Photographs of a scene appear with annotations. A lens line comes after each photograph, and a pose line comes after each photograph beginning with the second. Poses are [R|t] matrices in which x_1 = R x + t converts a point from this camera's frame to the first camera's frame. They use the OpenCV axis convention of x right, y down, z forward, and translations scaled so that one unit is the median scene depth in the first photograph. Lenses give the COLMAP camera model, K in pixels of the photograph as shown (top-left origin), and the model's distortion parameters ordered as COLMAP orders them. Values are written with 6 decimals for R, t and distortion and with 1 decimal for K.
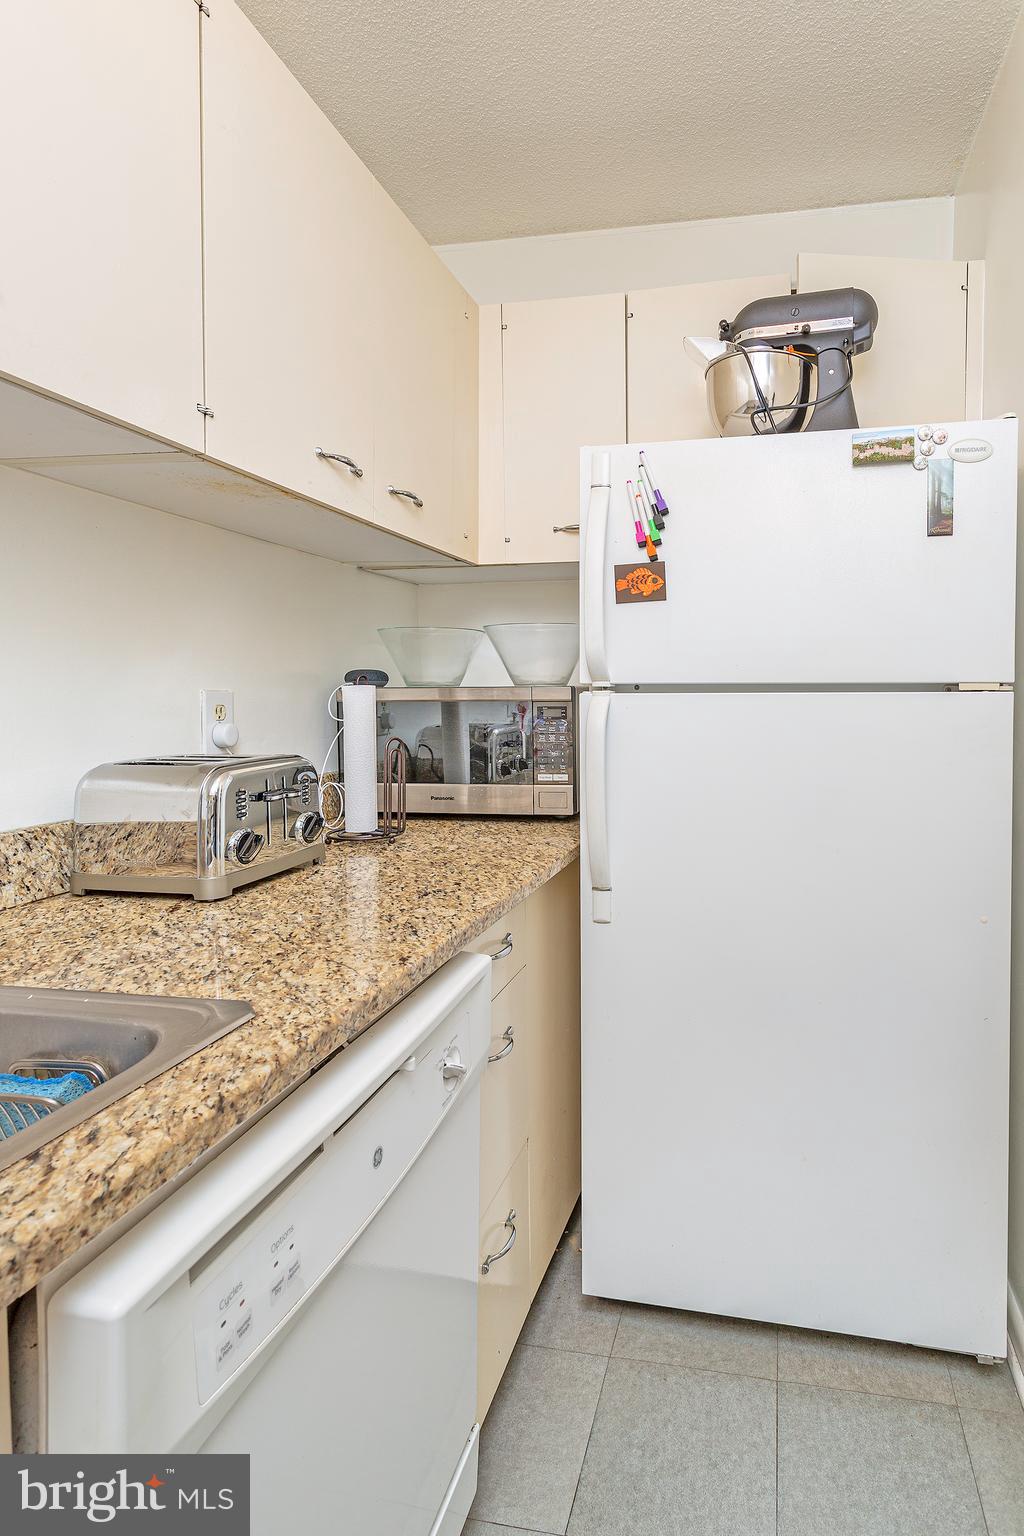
lens RADIAL K [[705.8, 0, 508.8], [0, 705.8, 729.4], [0, 0, 1]] dist [0.000819, 0.000150]
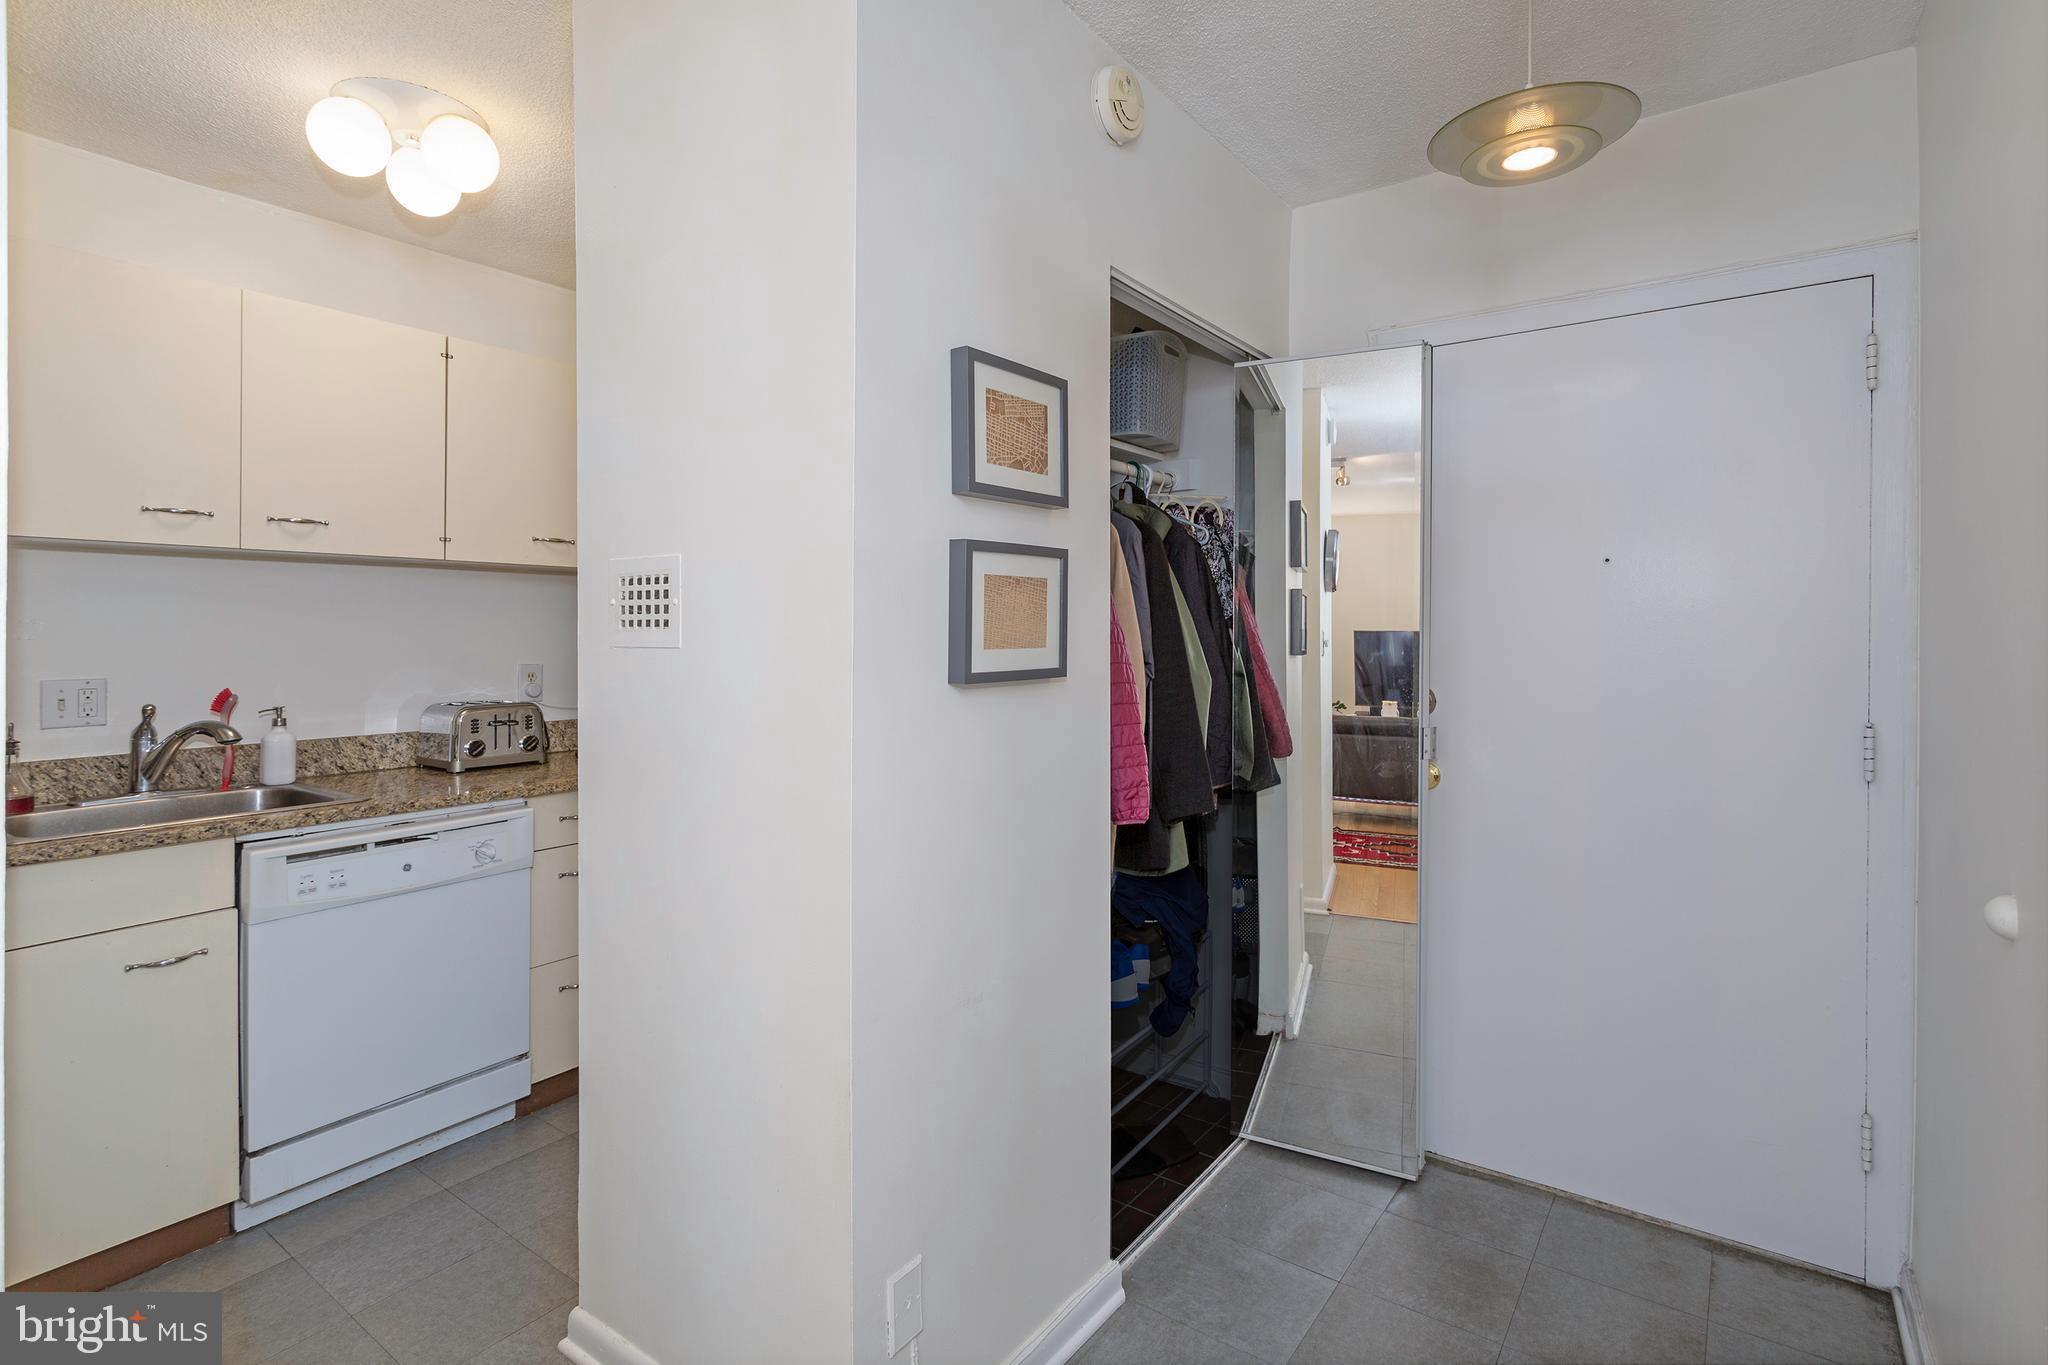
lens RADIAL K [[928.2, 0, 1030.8], [0, 928.2, 656.2], [0, 0, 1]] dist [0.000219, 0.000292]
pose [[0.901929, 0.005003, -0.431854, 2.204921], [-0.020491, 0.999303, -0.031218, -0.042706], [0.431397, 0.037006, 0.901403, -0.698332]]
